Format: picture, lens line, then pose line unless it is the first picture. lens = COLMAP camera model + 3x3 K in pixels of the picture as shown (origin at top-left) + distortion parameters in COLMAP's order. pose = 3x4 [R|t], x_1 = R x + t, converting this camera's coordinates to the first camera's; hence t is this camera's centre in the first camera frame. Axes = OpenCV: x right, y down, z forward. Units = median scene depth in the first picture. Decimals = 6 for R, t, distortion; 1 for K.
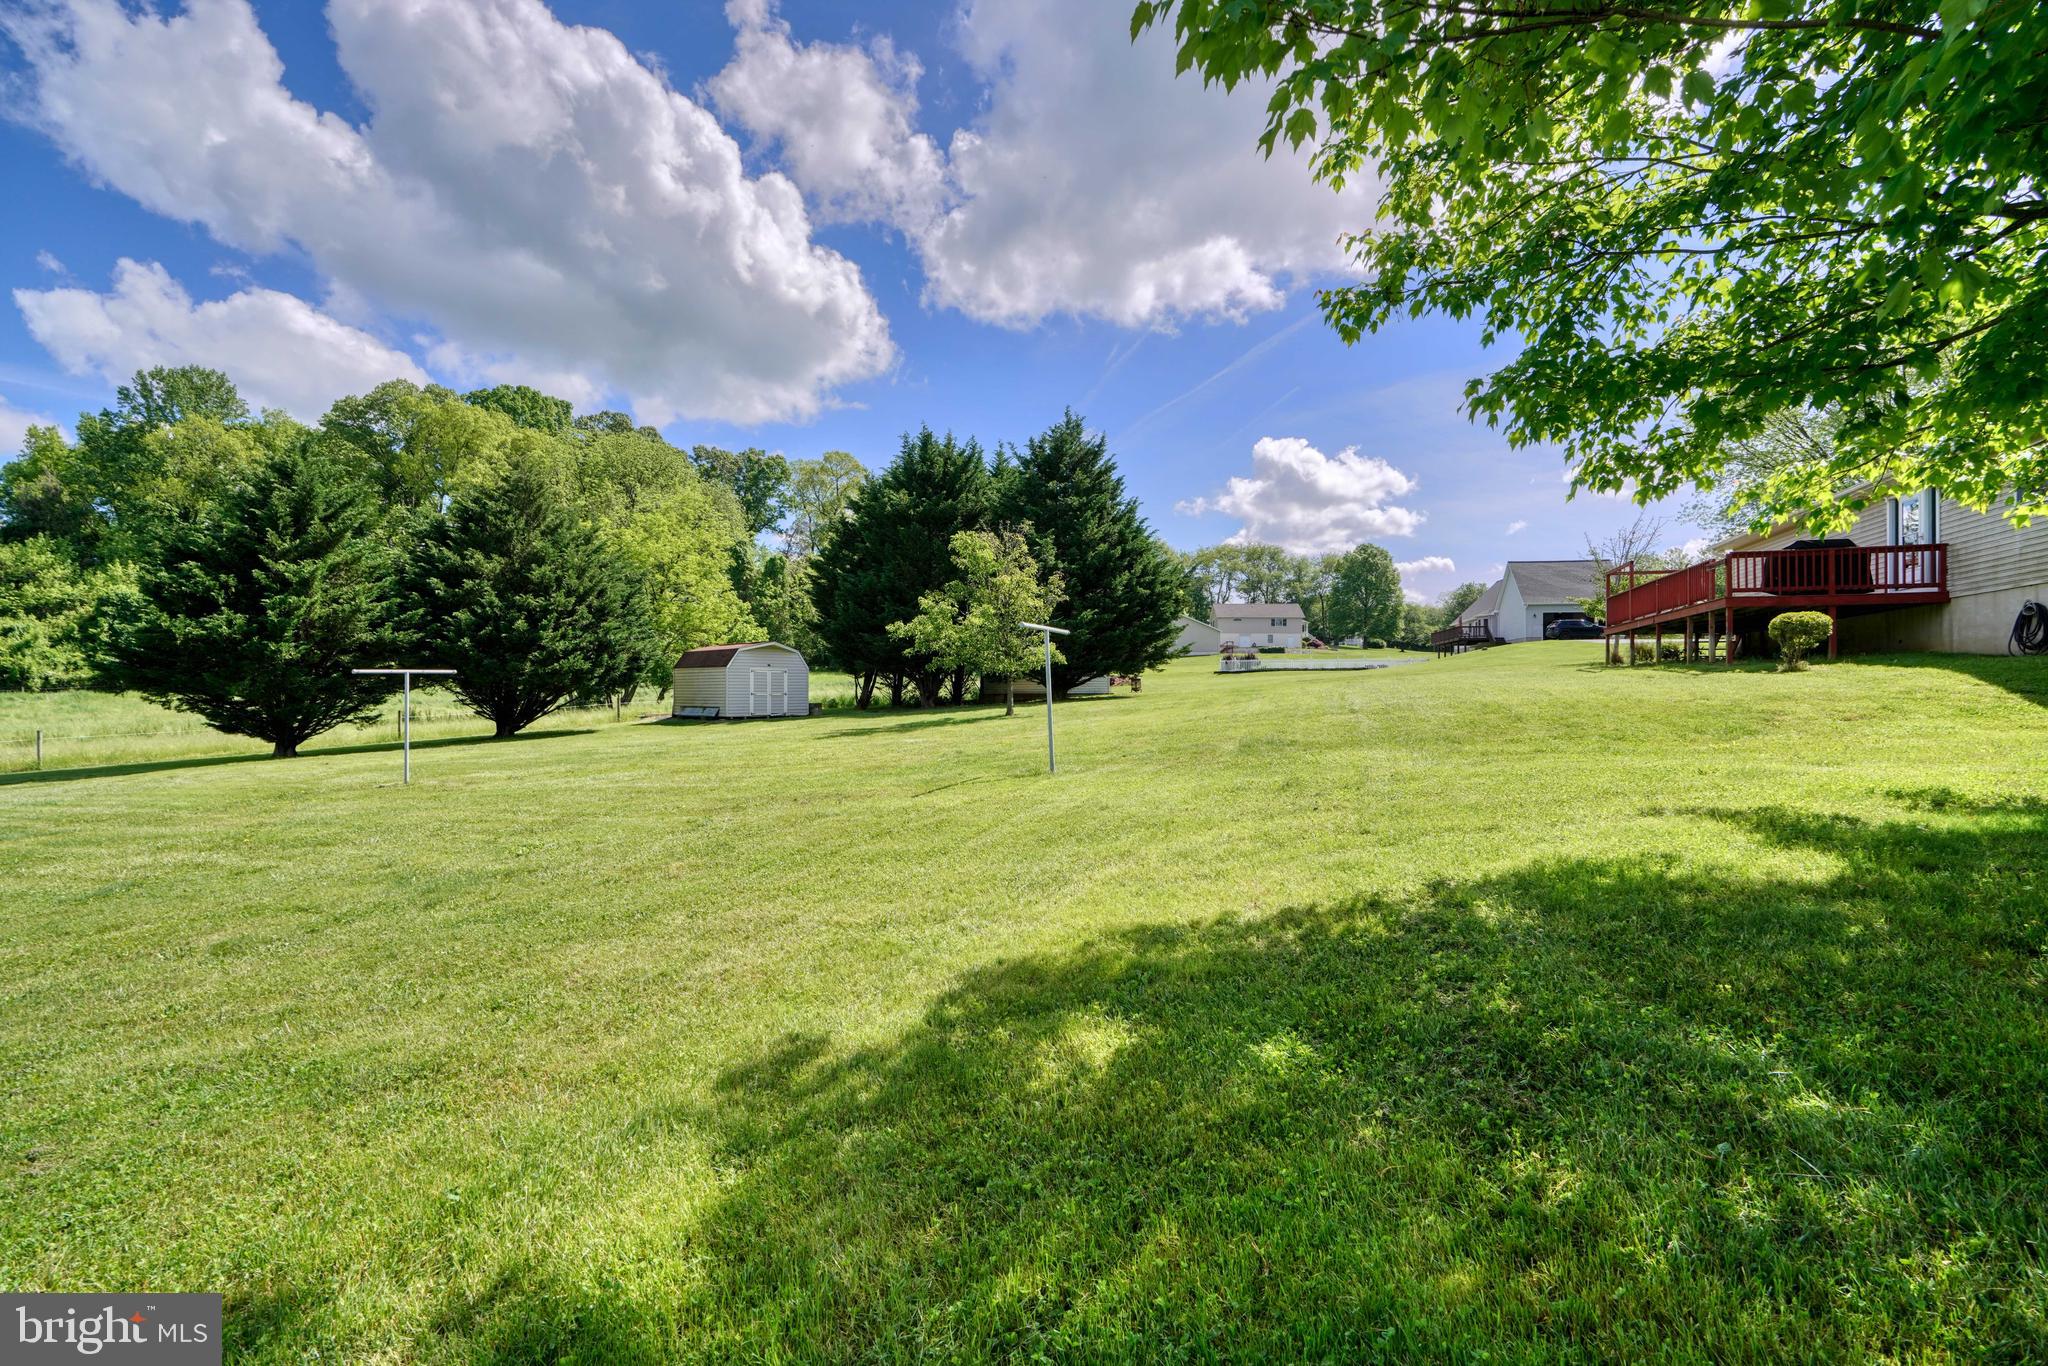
lens RADIAL K [[918.5, 0, 1018.5], [0, 918.5, 678.4], [0, 0, 1]] dist [-0.010591, 0.002355]
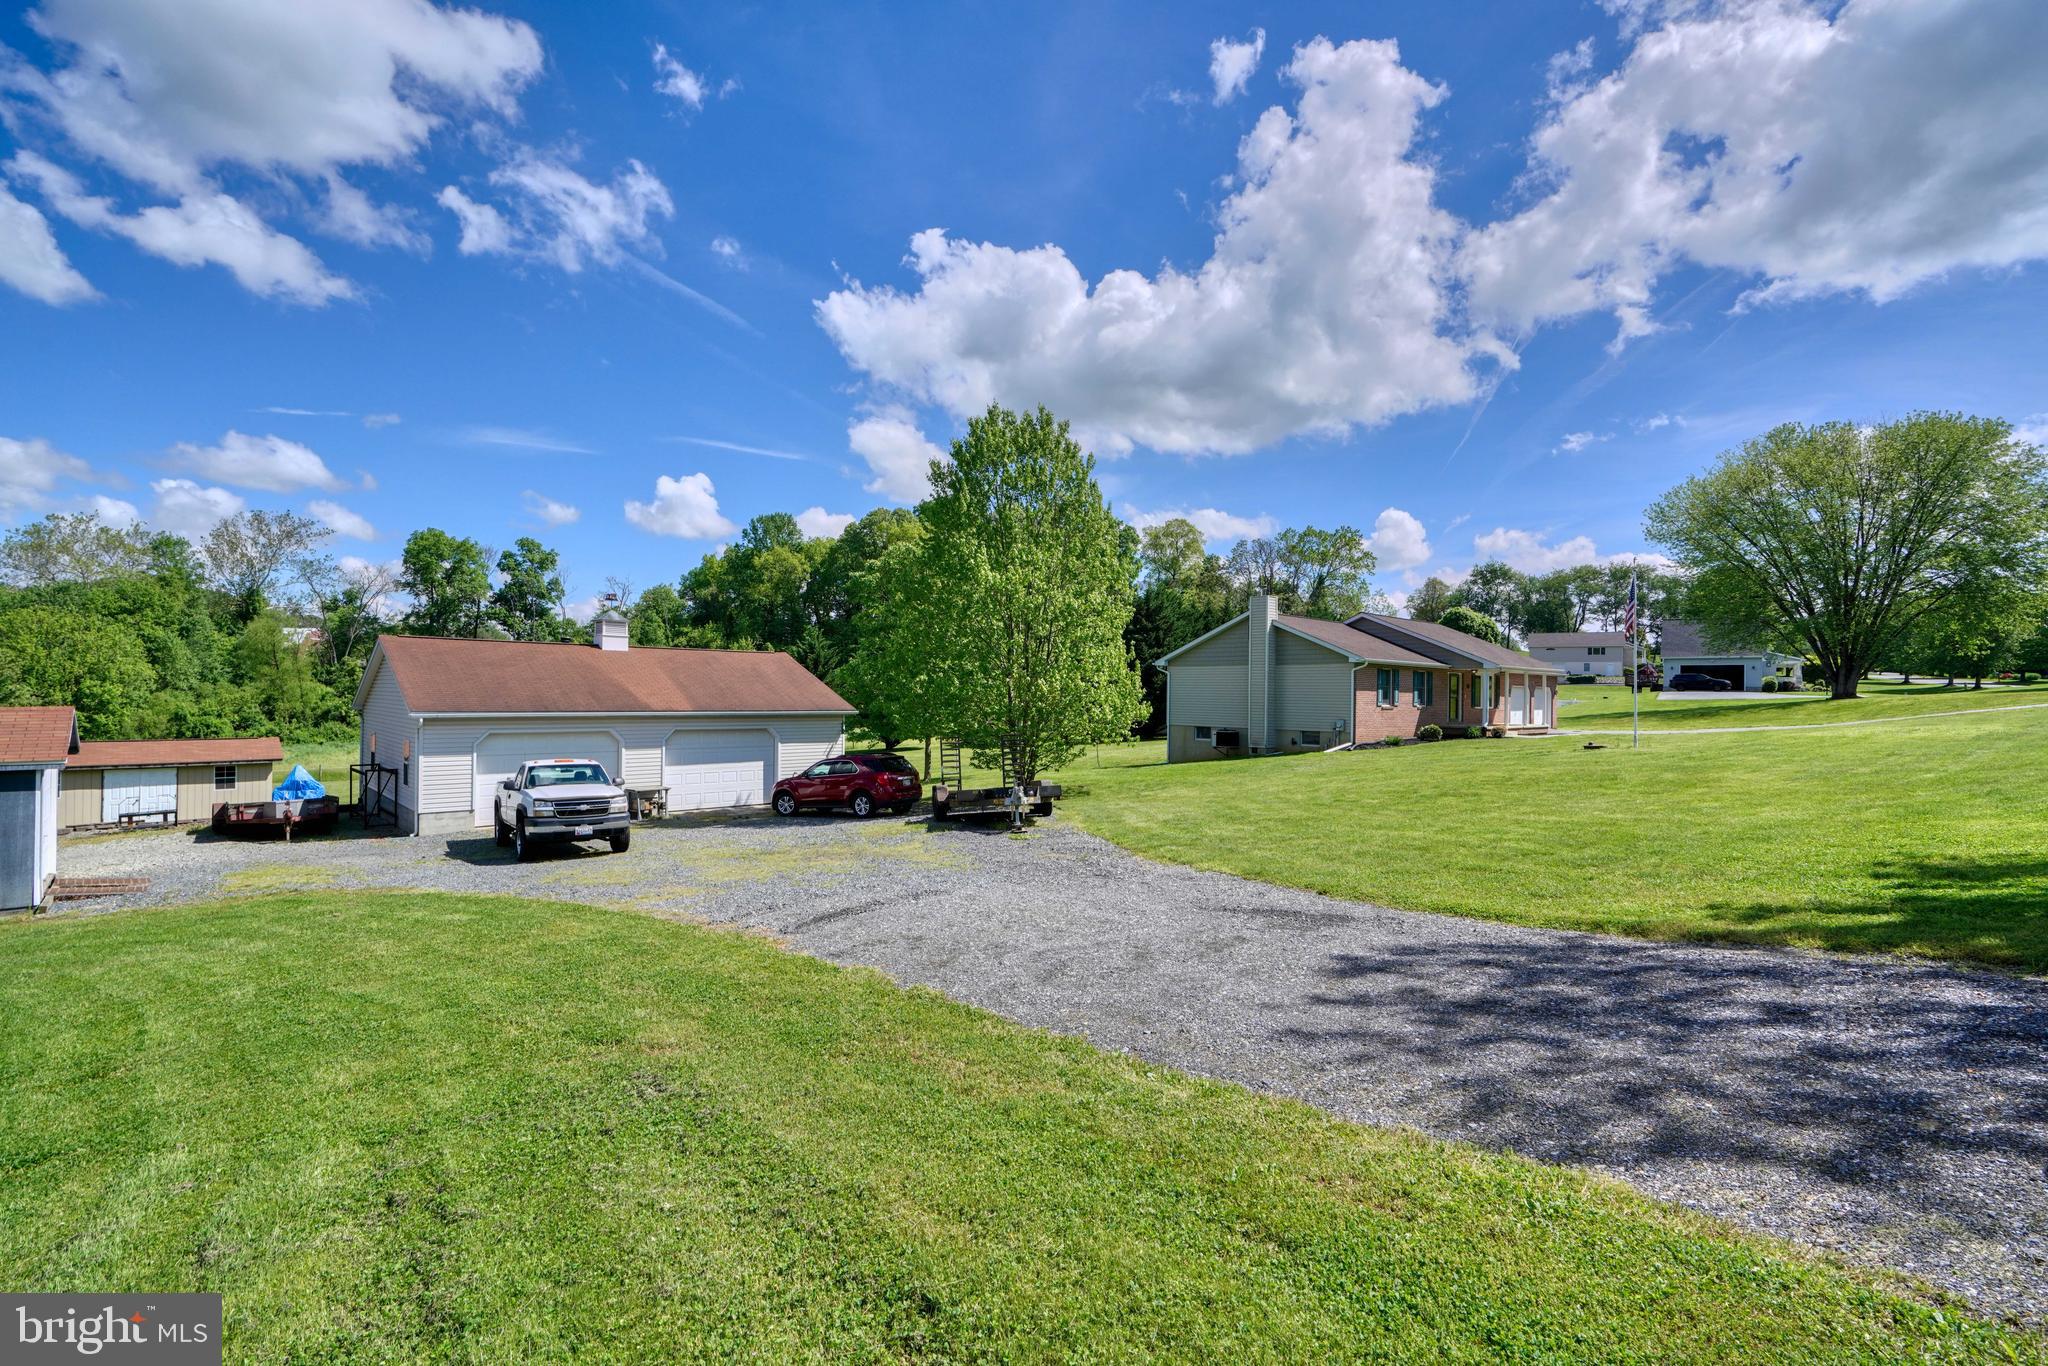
lens RADIAL K [[917.1, 0, 1025.2], [0, 917.1, 694.4], [0, 0, 1]] dist [-0.014817, 0.003463]
pose [[0.893439, 0.010689, -0.449057, 0.258676], [-0.004885, 0.999889, 0.014080, -0.036294], [0.449158, -0.010386, 0.893392, -0.297451]]
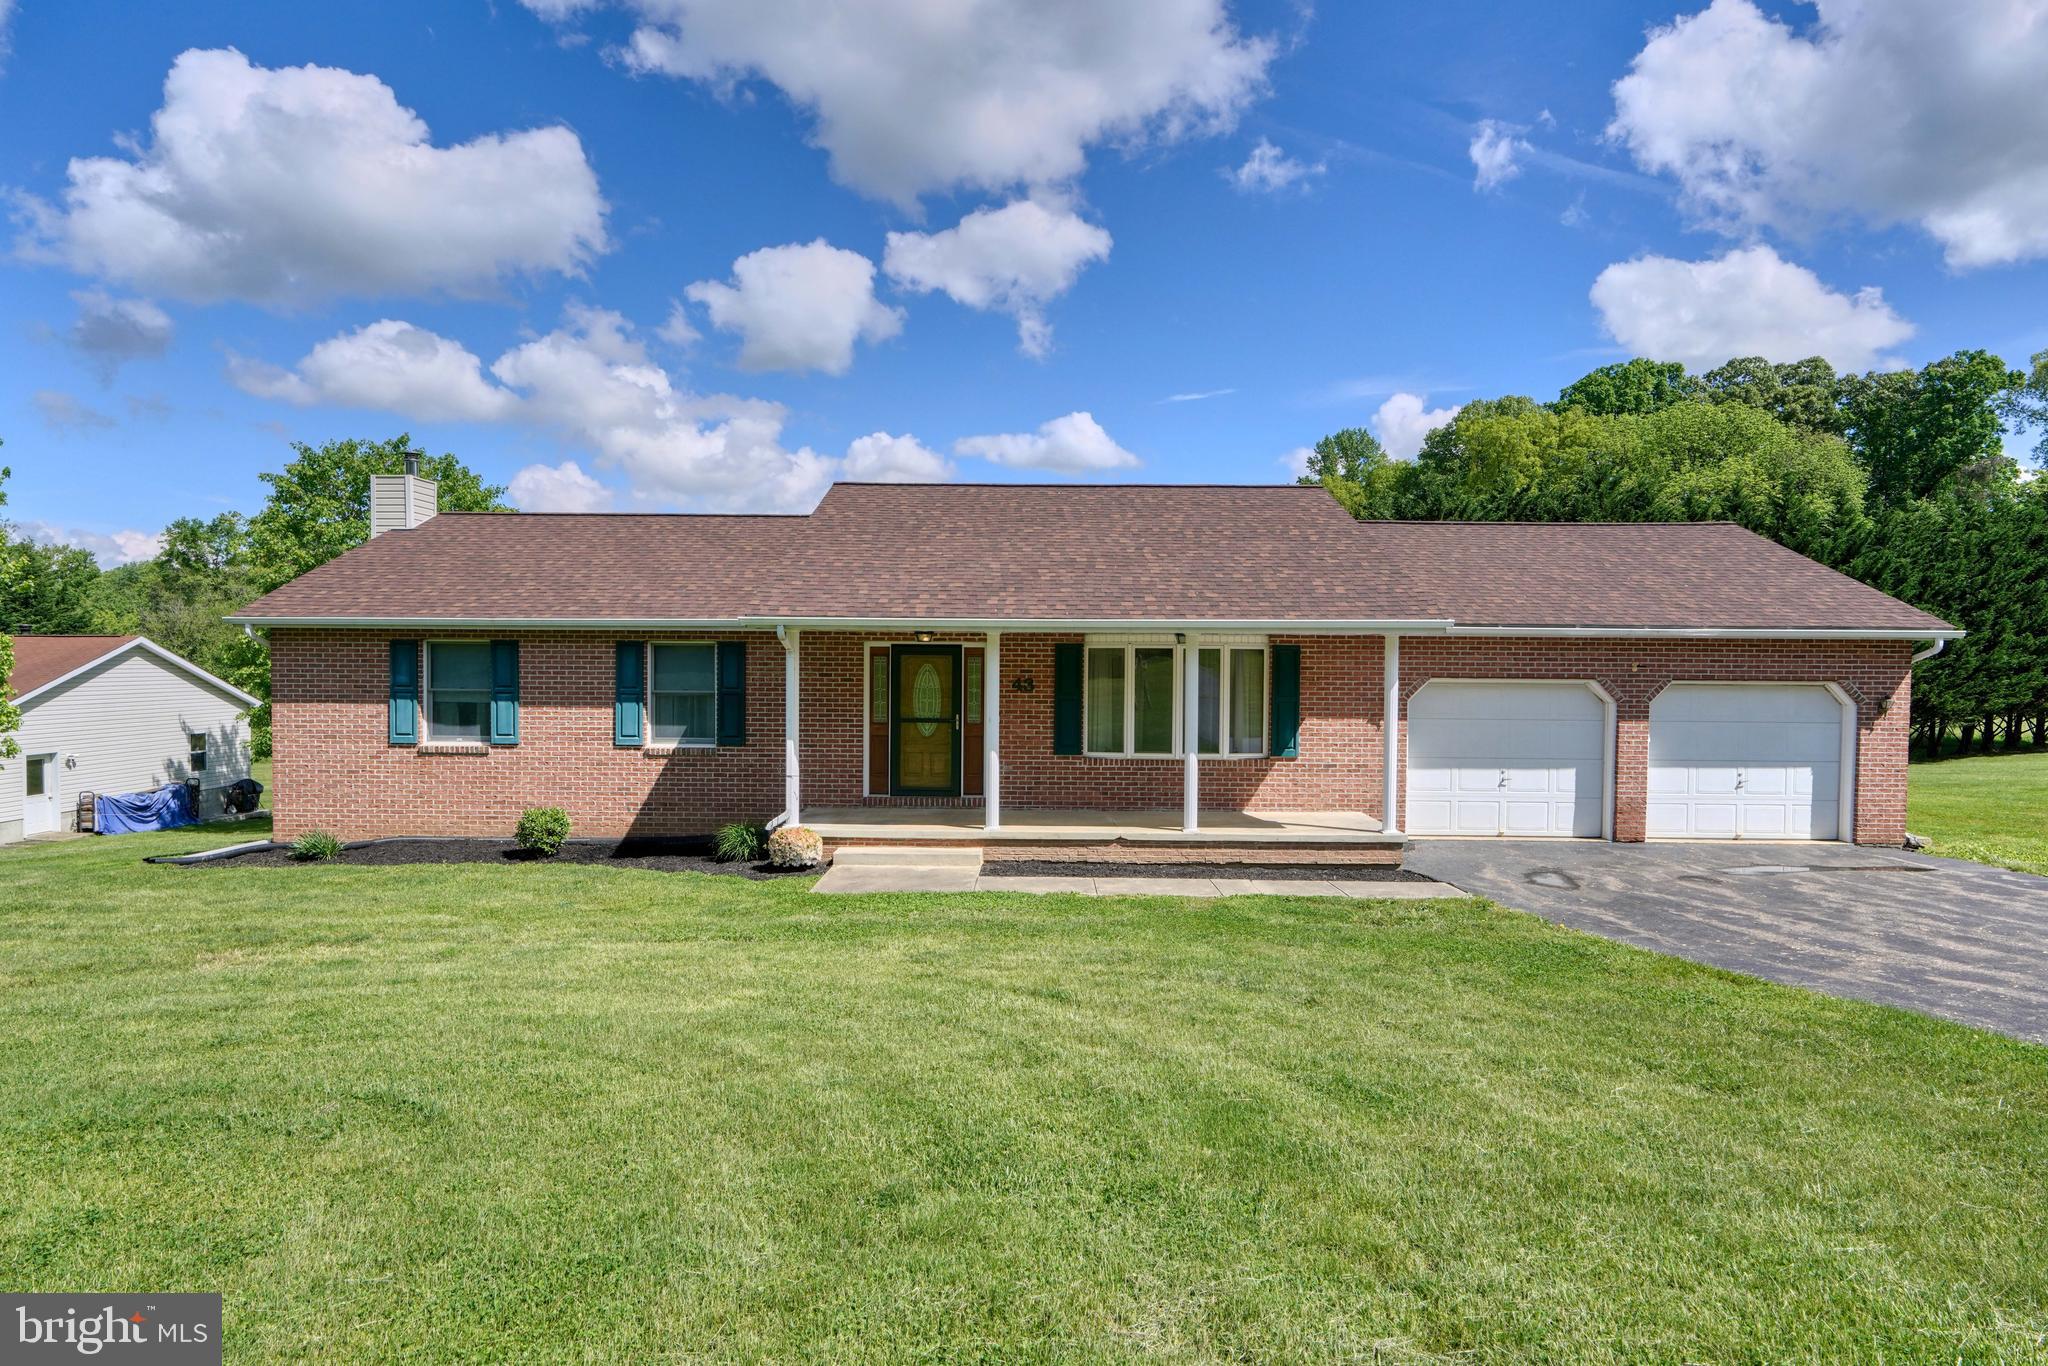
lens RADIAL K [[1106.8, 0, 1028.3], [0, 1106.8, 699.4], [0, 0, 1]] dist [-0.010137, 0.002369]
pose [[0.336195, 0.035773, -0.941113, 0.390011], [0.007966, 0.999135, 0.040824, -0.039435], [0.941759, -0.021221, 0.335619, 0.087904]]
